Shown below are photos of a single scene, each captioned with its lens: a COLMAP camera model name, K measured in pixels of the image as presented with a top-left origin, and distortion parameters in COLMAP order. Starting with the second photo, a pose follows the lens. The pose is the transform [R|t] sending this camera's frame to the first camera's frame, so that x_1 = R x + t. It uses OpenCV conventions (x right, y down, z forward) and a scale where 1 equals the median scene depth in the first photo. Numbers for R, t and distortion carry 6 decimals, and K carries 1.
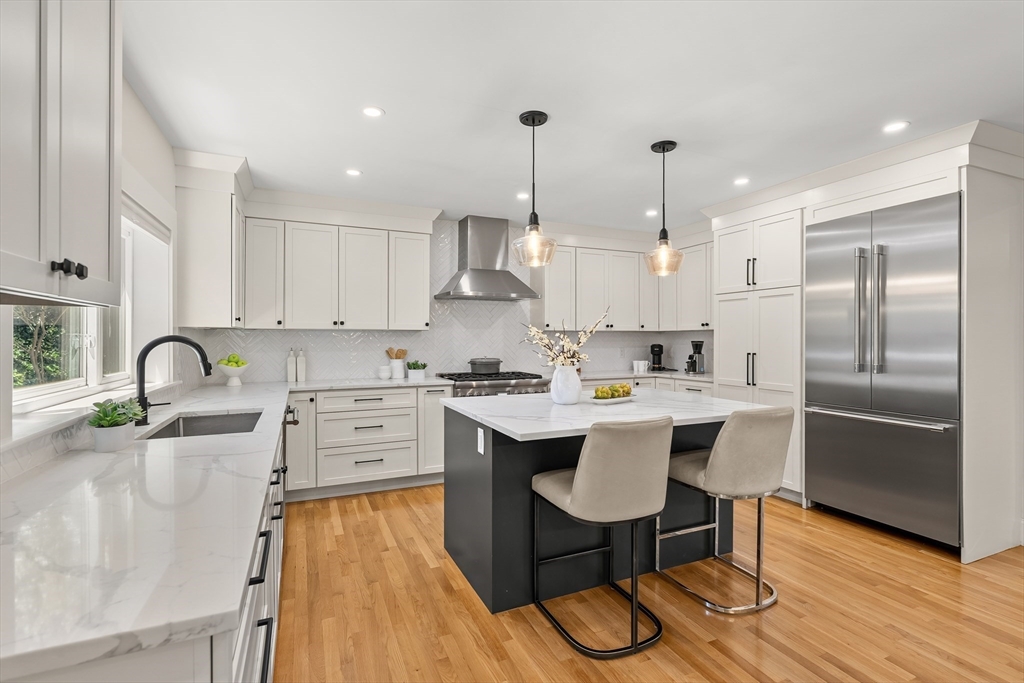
lens RADIAL K [[473.4, 0, 511.5], [0, 473.4, 339.4], [0, 0, 1]] dist [-0.000750, 0.000017]
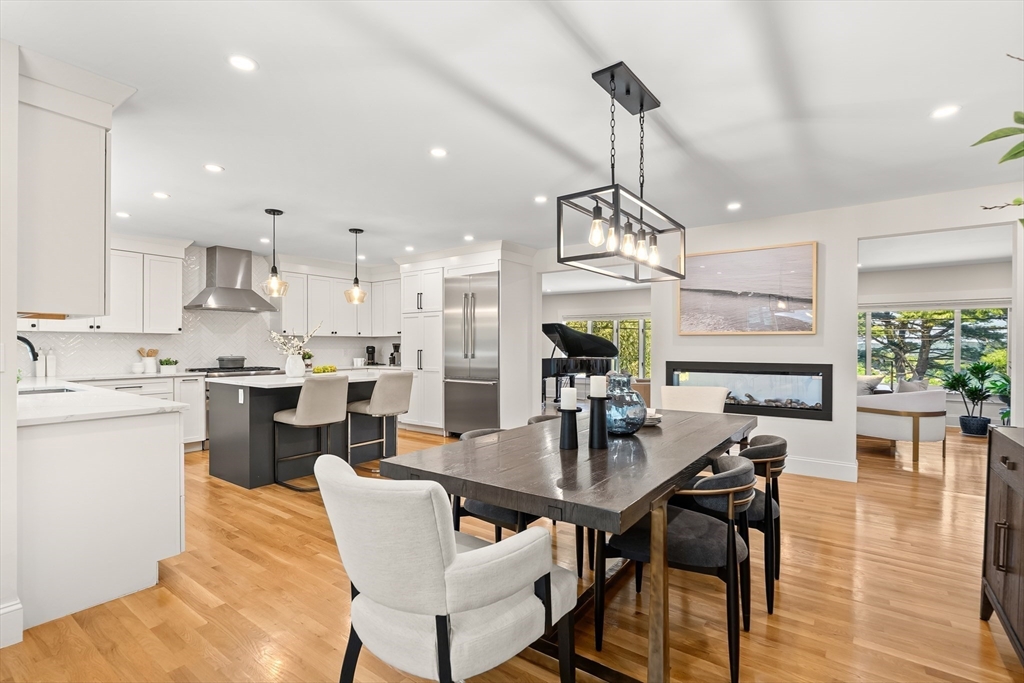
lens RADIAL K [[472.4, 0, 509.8], [0, 472.4, 348.0], [0, 0, 1]] dist [-0.000911, 0.000354]
pose [[0.869998, -0.002337, 0.493049, -0.036799], [0.001479, 0.999997, 0.002130, 0.019477], [-0.493053, -0.001124, 0.869999, -0.610258]]
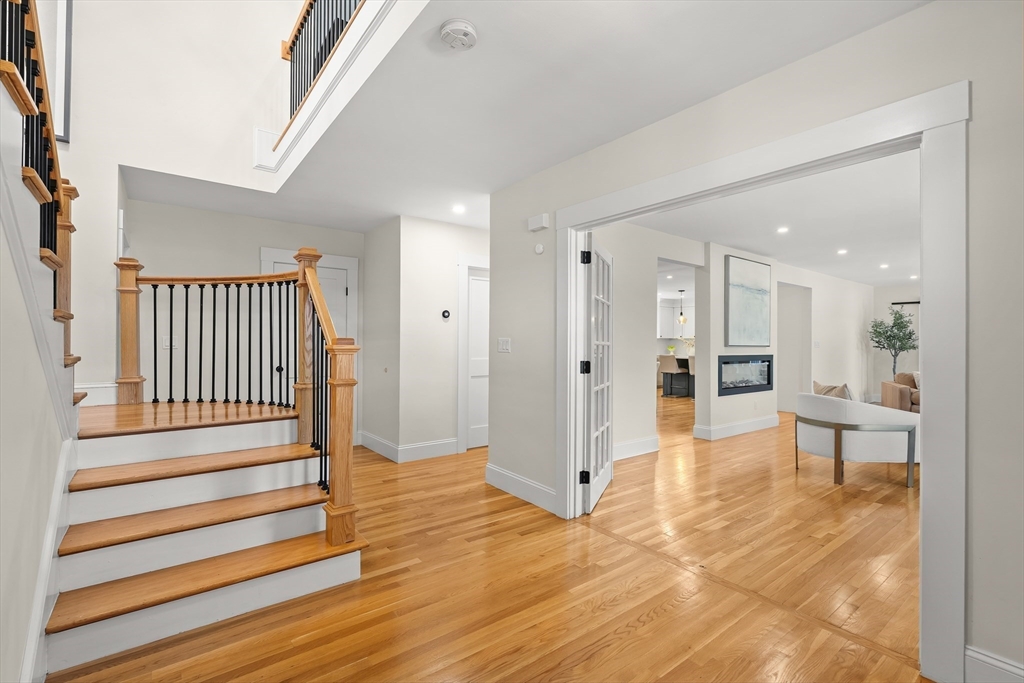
lens RADIAL K [[473.4, 0, 511.5], [0, 473.4, 339.4], [0, 0, 1]] dist [-0.000750, 0.000017]
pose [[0.235759, -0.004978, -0.971799, 2.616774], [-0.007959, 0.999943, -0.007054, 0.020735], [0.971779, 0.009398, 0.235706, -1.045353]]
